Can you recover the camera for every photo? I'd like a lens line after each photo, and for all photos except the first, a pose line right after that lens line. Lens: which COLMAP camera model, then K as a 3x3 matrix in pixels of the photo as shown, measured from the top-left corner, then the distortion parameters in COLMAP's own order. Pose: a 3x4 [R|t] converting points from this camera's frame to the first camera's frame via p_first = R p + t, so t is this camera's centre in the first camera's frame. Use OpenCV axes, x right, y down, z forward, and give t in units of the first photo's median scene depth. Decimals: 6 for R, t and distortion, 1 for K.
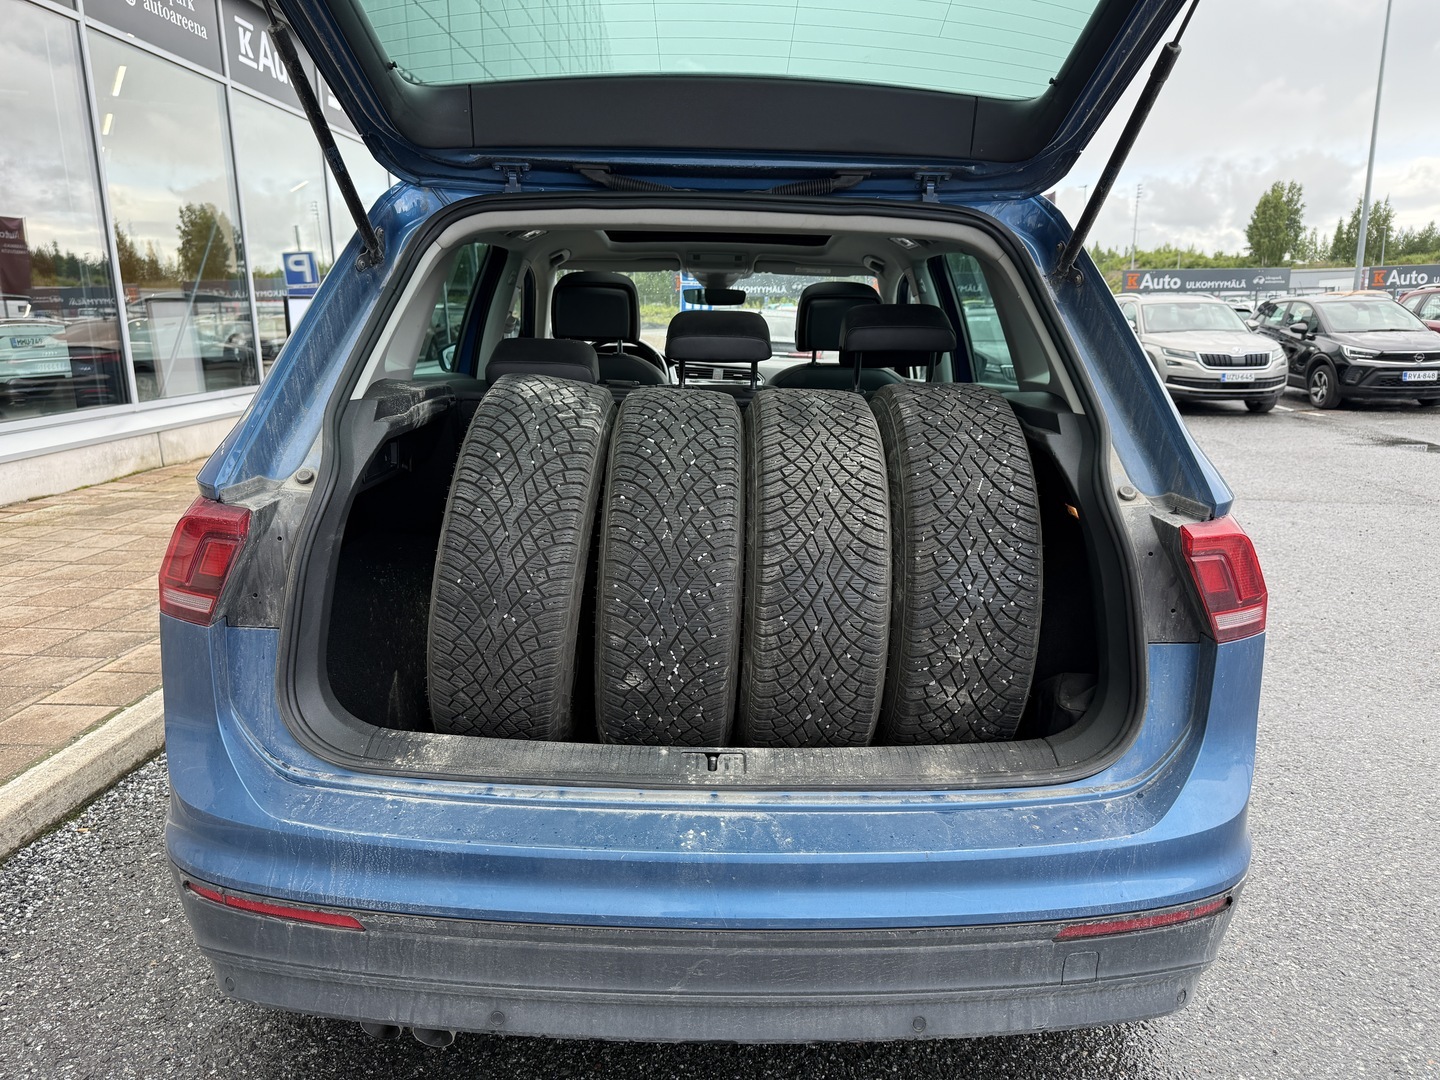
lens RADIAL K [[1012.6, 0, 720.0], [0, 1012.6, 540.0], [0, 0, 1]] dist [0.030156, 0.001432]
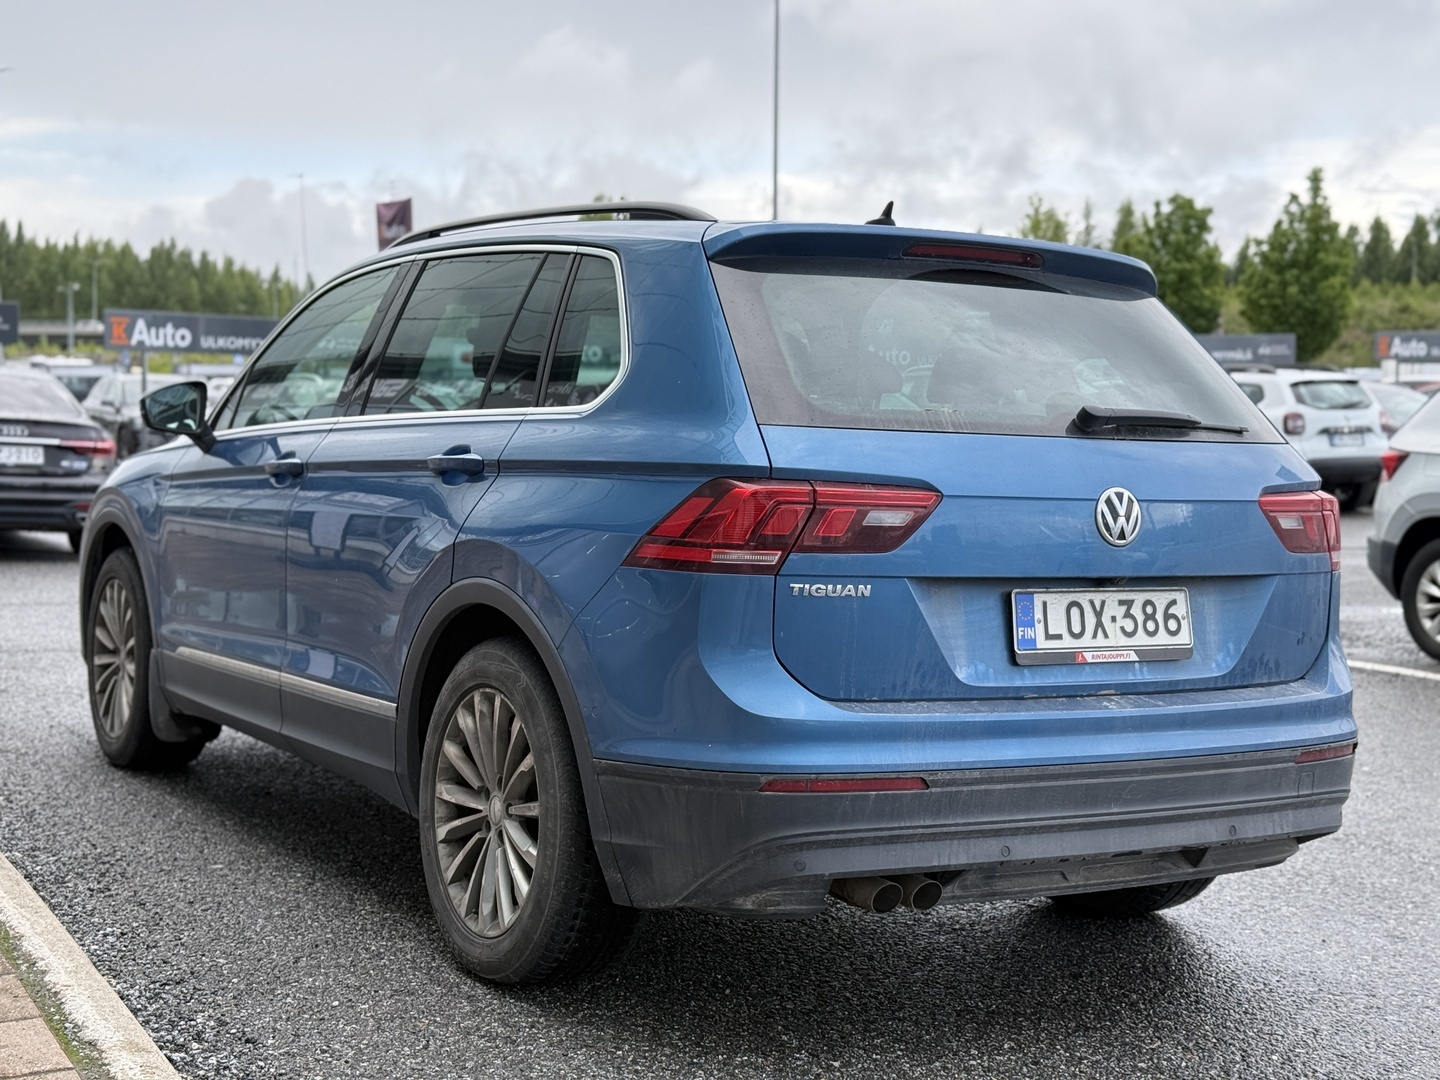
lens RADIAL K [[2068.1, 0, 720.0], [0, 2068.1, 540.0], [0, 0, 1]] dist [0.013008, 0.012991]
pose [[0.856681, -0.012872, 0.515685, -1.986186], [0.097572, 0.985686, -0.137488, 0.407552], [-0.506534, 0.168100, 0.845675, -1.220118]]
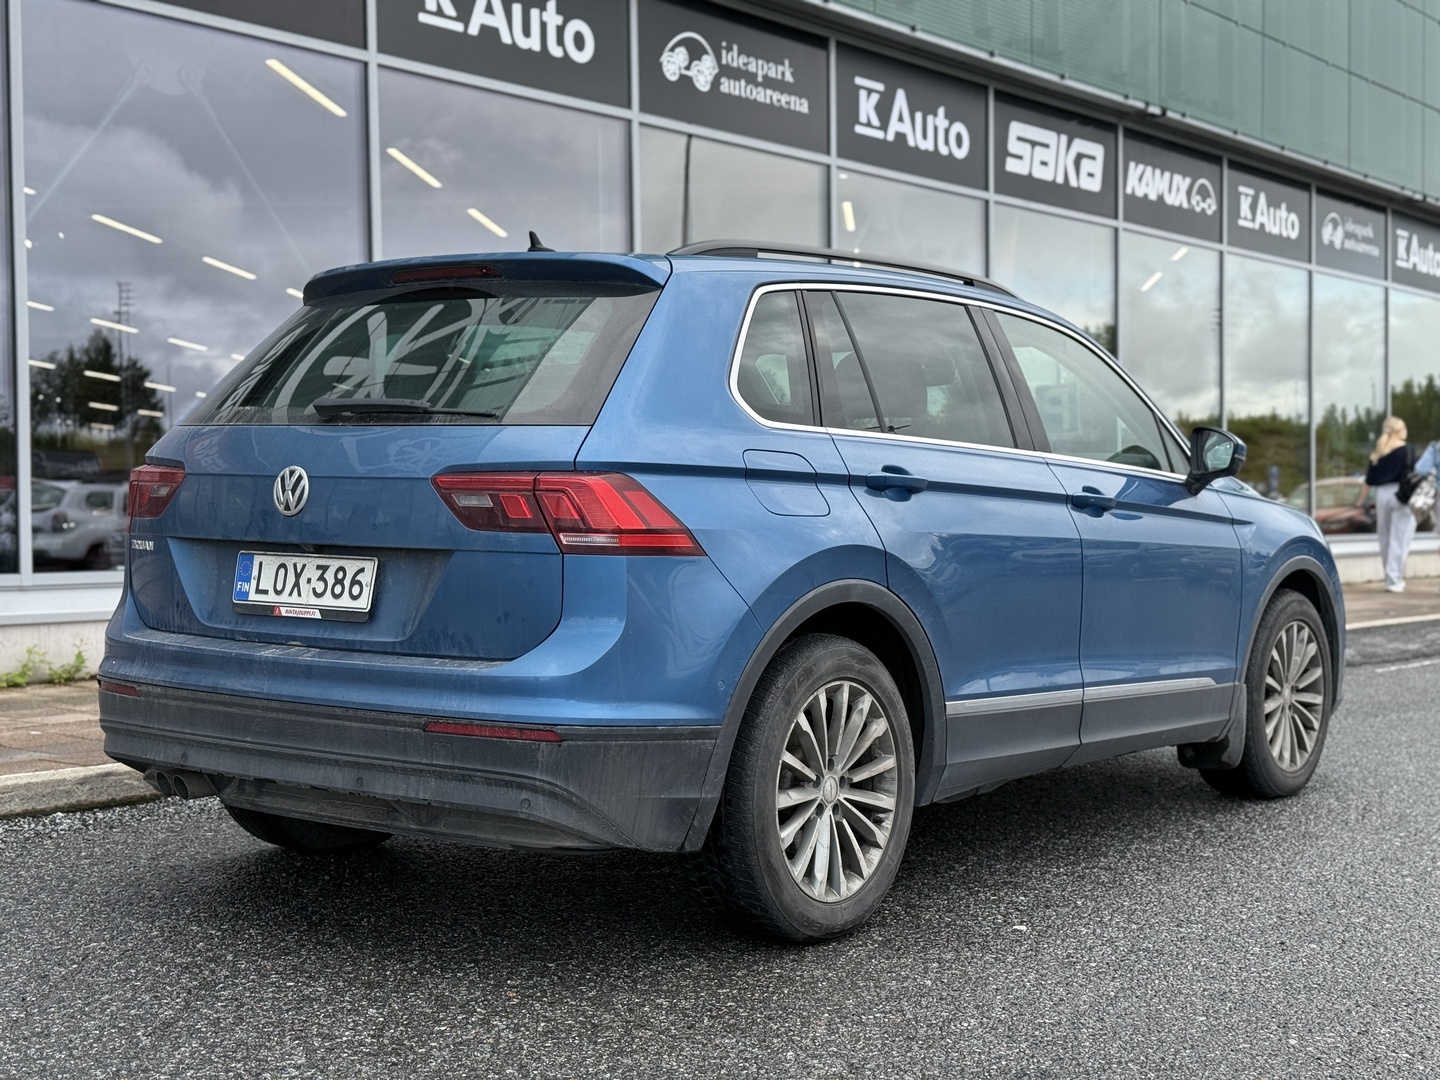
lens RADIAL K [[2068.1, 0, 720.0], [0, 2068.1, 540.0], [0, 0, 1]] dist [0.013008, 0.012991]
pose [[0.805927, 0.015593, -0.591809, 2.561272], [-0.137204, 0.977355, -0.161095, 0.556239], [0.575896, 0.211029, 0.789817, -1.295060]]
